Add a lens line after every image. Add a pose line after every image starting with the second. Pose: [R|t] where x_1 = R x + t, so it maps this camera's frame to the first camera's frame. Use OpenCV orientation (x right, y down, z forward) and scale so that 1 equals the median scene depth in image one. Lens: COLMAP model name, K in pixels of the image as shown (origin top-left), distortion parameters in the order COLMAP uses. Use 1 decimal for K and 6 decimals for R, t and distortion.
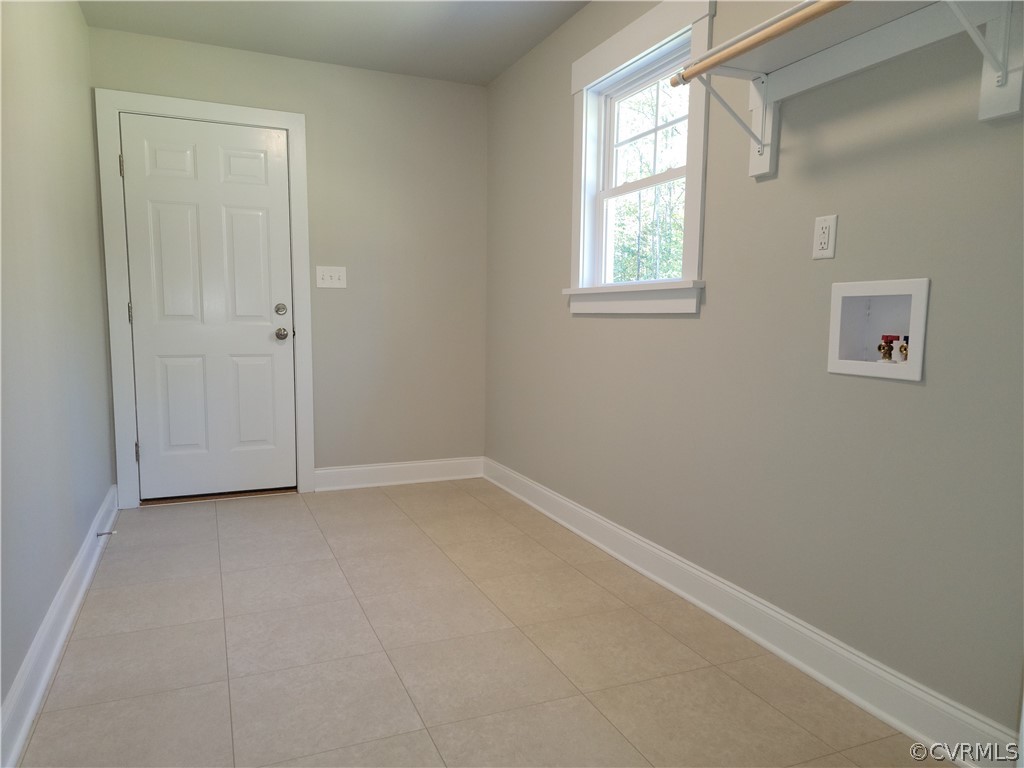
lens RADIAL K [[705.9, 0, 502.9], [0, 705.9, 390.7], [0, 0, 1]] dist [0.096803, -0.078418]
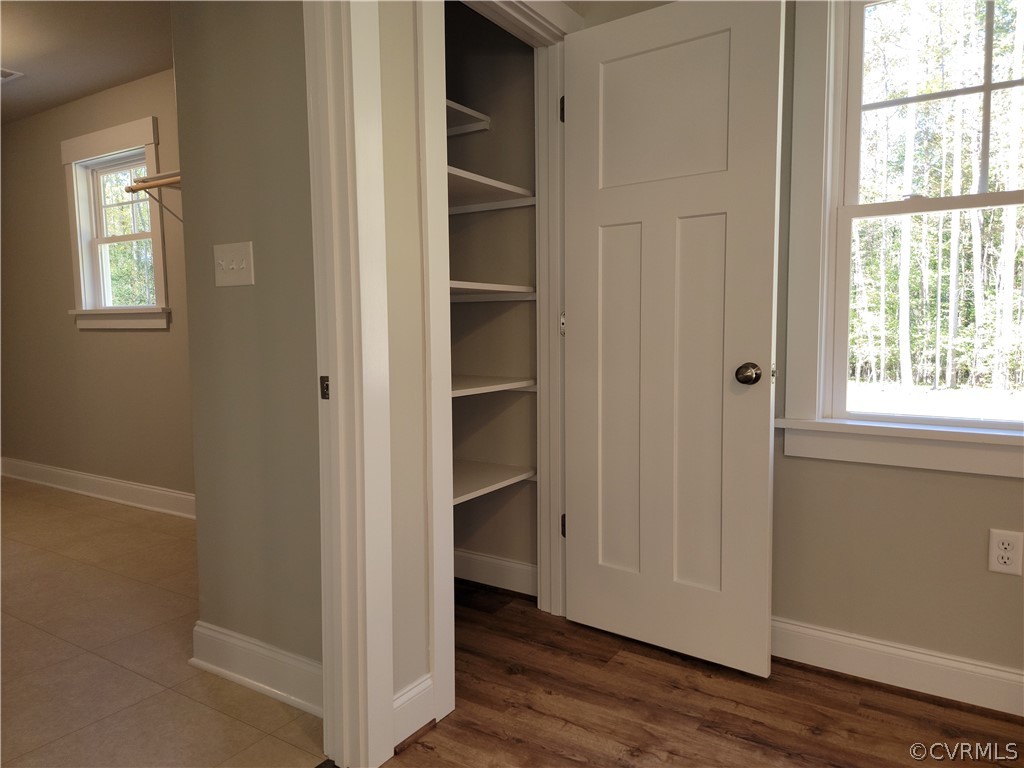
lens RADIAL K [[705.9, 0, 509.8], [0, 705.9, 385.2], [0, 0, 1]] dist [0.096803, -0.078418]
pose [[0.829667, -0.064227, 0.554551, 0.012167], [0.076538, 0.997066, 0.000970, 0.055926], [-0.552986, 0.041640, 0.832149, -0.567291]]
